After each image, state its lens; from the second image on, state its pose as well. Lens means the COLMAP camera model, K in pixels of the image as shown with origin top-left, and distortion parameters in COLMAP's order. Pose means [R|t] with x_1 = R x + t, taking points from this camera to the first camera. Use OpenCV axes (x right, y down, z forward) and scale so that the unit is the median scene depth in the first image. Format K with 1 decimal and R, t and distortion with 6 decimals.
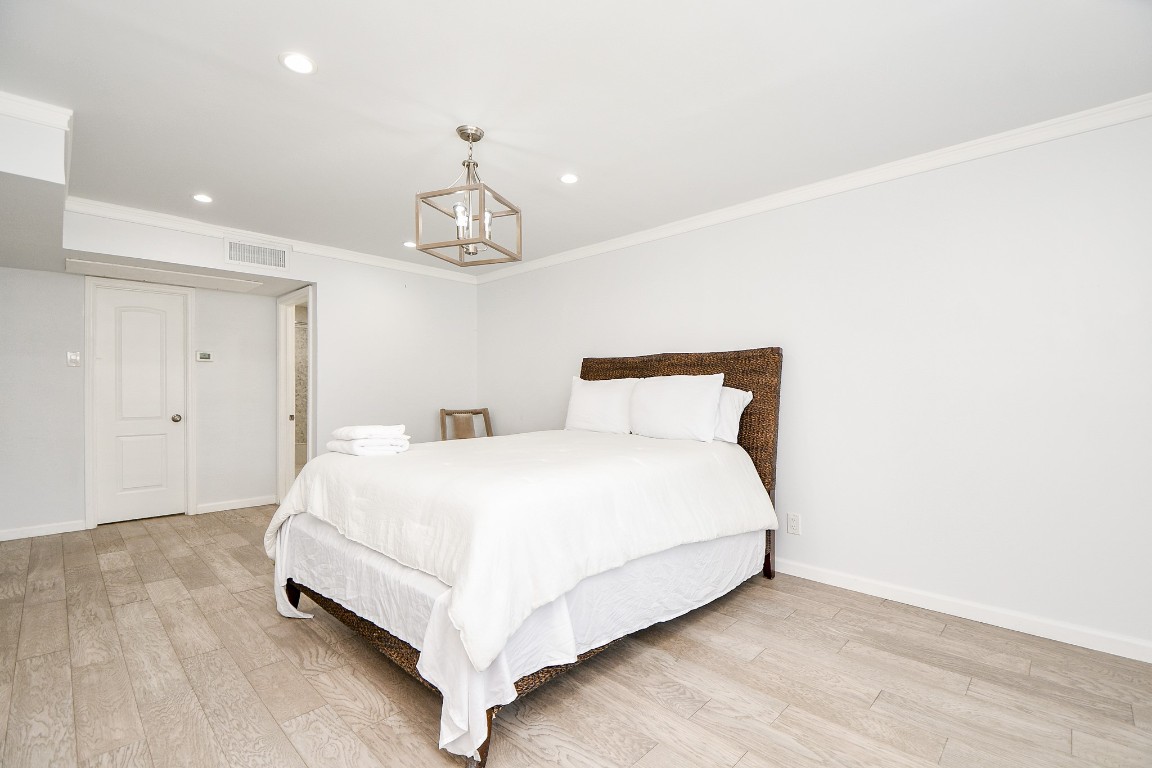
lens RADIAL K [[509.9, 0, 583.3], [0, 509.9, 390.0], [0, 0, 1]] dist [-0.000964, -0.009168]
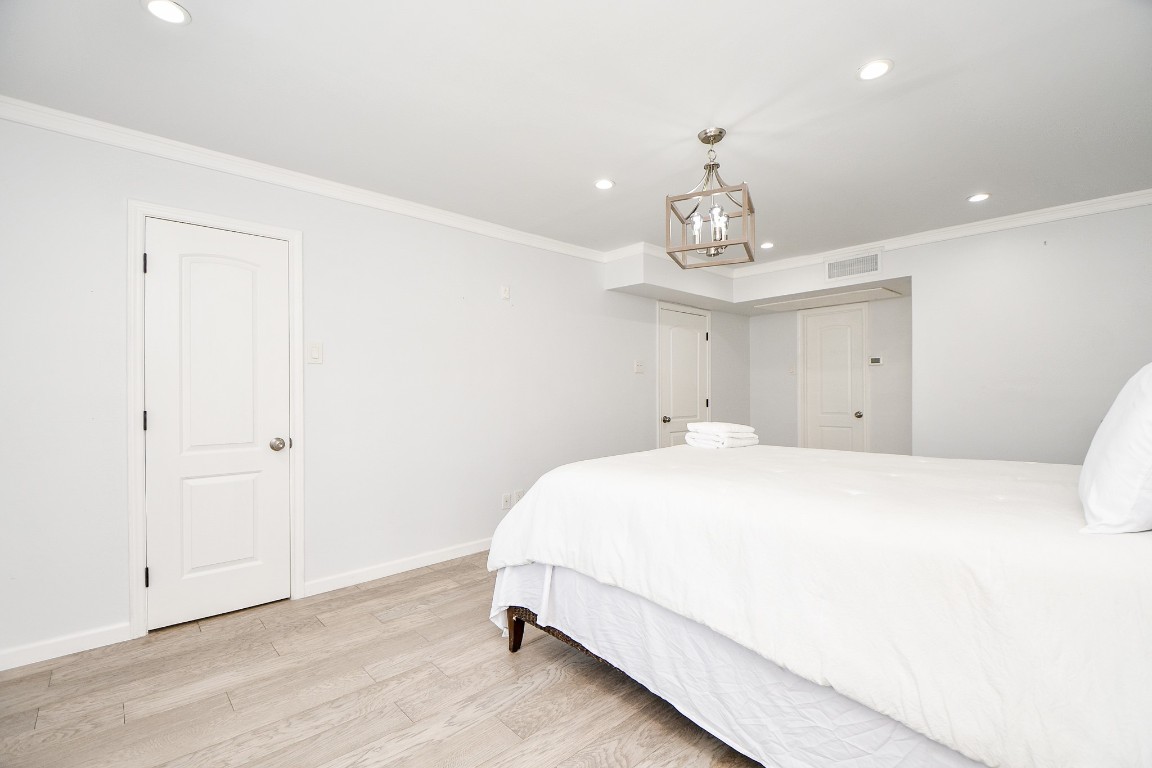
lens RADIAL K [[509.9, 0, 583.3], [0, 509.9, 386.9], [0, 0, 1]] dist [-0.000964, -0.009168]
pose [[-0.062319, -0.008897, -0.998017, 0.851878], [0.005341, 0.999943, -0.009248, -0.002227], [0.998042, -0.005907, -0.062268, 0.867925]]
